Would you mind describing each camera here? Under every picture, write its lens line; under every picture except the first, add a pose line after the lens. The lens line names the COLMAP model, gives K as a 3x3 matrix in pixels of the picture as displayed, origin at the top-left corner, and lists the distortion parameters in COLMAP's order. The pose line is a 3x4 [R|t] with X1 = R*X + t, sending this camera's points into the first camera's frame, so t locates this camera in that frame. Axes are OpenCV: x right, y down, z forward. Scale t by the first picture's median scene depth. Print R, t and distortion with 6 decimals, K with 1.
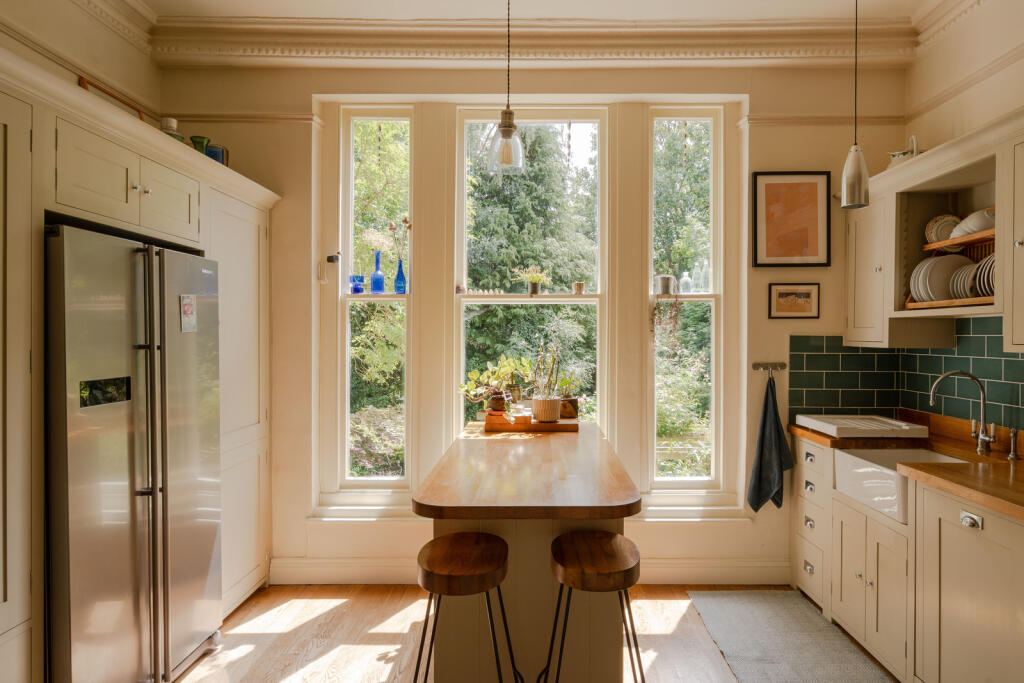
lens RADIAL K [[616.1, 0, 539.7], [0, 616.1, 340.8], [0, 0, 1]] dist [-0.000013, 0.000216]
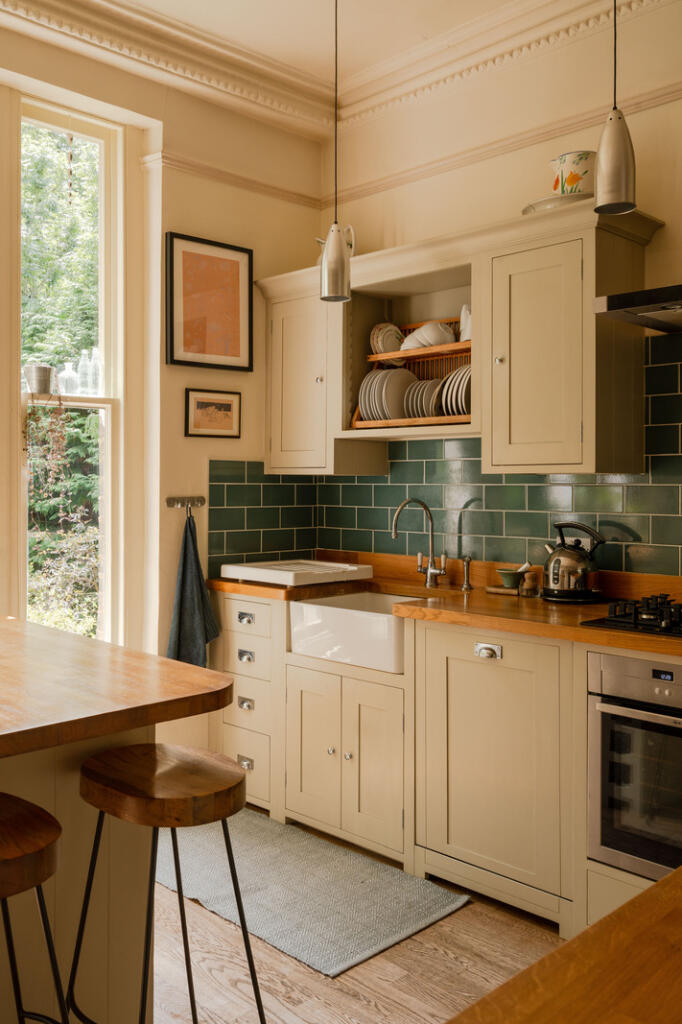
lens RADIAL K [[910.3, 0, 340.5], [0, 910.3, 478.4], [0, 0, 1]] dist [0.008580, 0.007607]
pose [[0.713572, 0.001771, 0.700580, -0.264696], [0.004998, 0.999958, -0.007619, 0.024020], [-0.700564, 0.008938, 0.713533, 0.106173]]
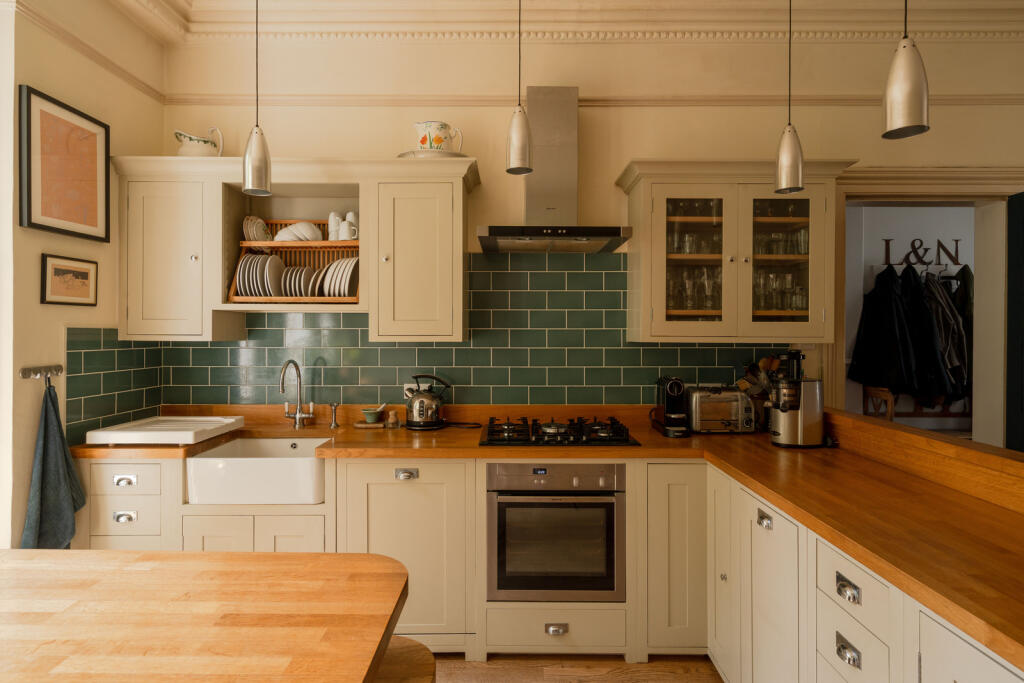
lens RADIAL K [[557.3, 0, 512.1], [0, 557.3, 334.8], [0, 0, 1]] dist [0.011620, -0.000710]
pose [[0.006282, -0.007518, 0.999952, -0.277617], [0.005402, 0.999957, 0.007484, -0.002260], [-0.999966, 0.005354, 0.006322, 0.480950]]
